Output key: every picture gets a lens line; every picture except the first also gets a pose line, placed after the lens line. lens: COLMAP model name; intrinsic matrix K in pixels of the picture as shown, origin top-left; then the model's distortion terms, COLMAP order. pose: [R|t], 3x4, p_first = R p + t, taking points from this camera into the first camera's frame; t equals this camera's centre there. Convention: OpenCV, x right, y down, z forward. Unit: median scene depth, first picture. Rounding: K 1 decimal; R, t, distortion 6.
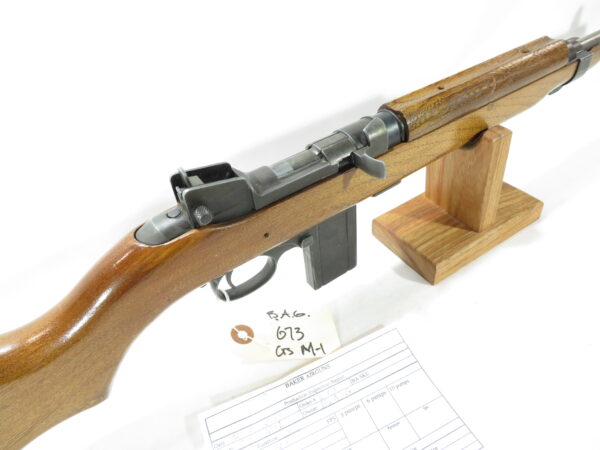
lens RADIAL K [[418.8, 0, 299.7], [0, 418.8, 224.7], [0, 0, 1]] dist [0.004112, -0.007116]
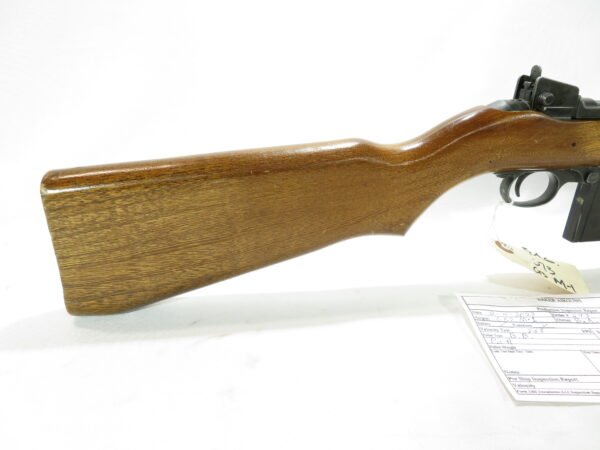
lens RADIAL K [[418.8, 0, 299.9], [0, 418.8, 224.9], [0, 0, 1]] dist [0.004112, -0.007116]
pose [[0.912286, 0.267637, -0.310007, -0.319924], [-0.355415, 0.893476, -0.274554, 0.749682], [0.203503, 0.360653, 0.910229, -0.200427]]
